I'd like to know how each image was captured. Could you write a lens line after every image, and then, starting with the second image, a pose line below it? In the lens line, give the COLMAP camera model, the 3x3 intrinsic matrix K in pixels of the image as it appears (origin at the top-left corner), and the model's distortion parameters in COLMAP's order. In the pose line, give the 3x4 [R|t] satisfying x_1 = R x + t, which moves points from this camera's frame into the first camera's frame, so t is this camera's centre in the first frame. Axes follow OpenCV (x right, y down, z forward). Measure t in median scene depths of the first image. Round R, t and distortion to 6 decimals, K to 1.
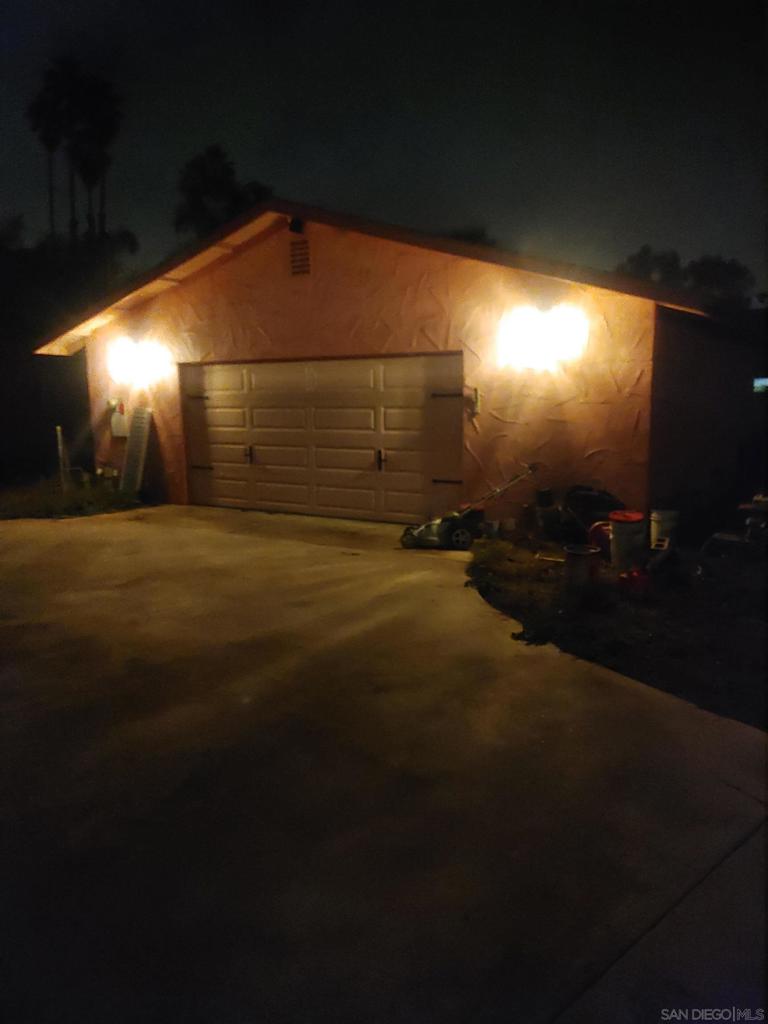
lens RADIAL K [[774.9, 0, 387.1], [0, 774.9, 511.3], [0, 0, 1]] dist [0.053219, -0.037881]
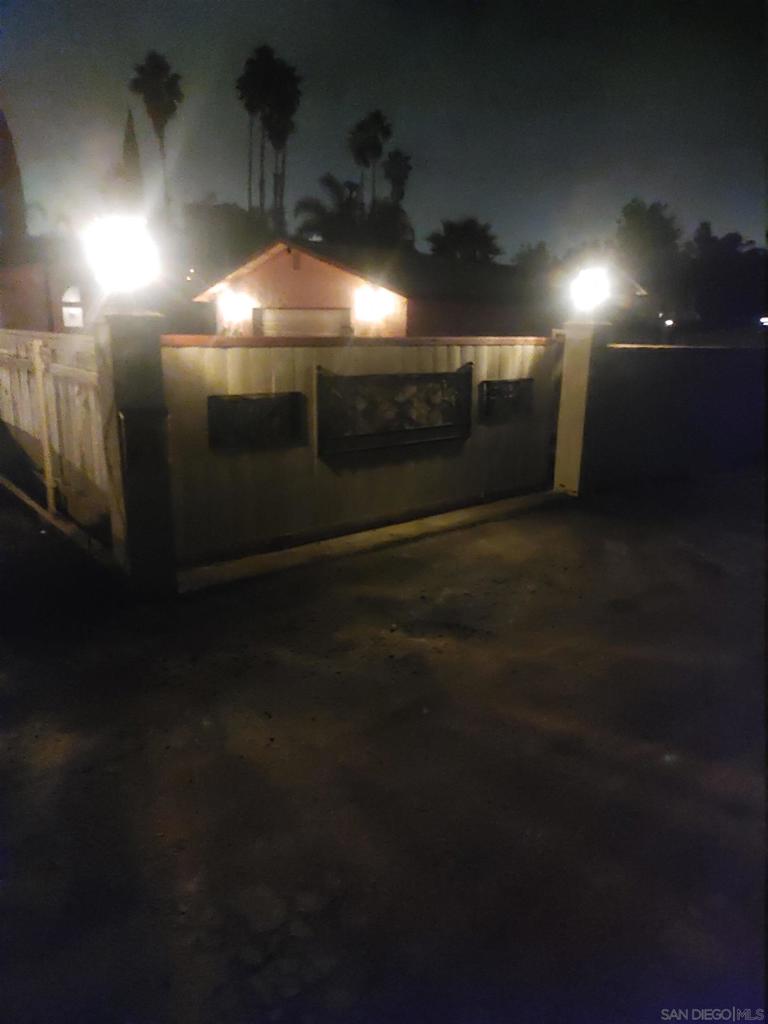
lens RADIAL K [[774.9, 0, 382.0], [0, 774.9, 514.1], [0, 0, 1]] dist [0.053219, -0.037881]
pose [[0.967827, 0.088431, -0.235563, 0.621234], [-0.067525, 0.993146, 0.095401, 0.139176], [0.242385, -0.076425, 0.967165, -0.998604]]
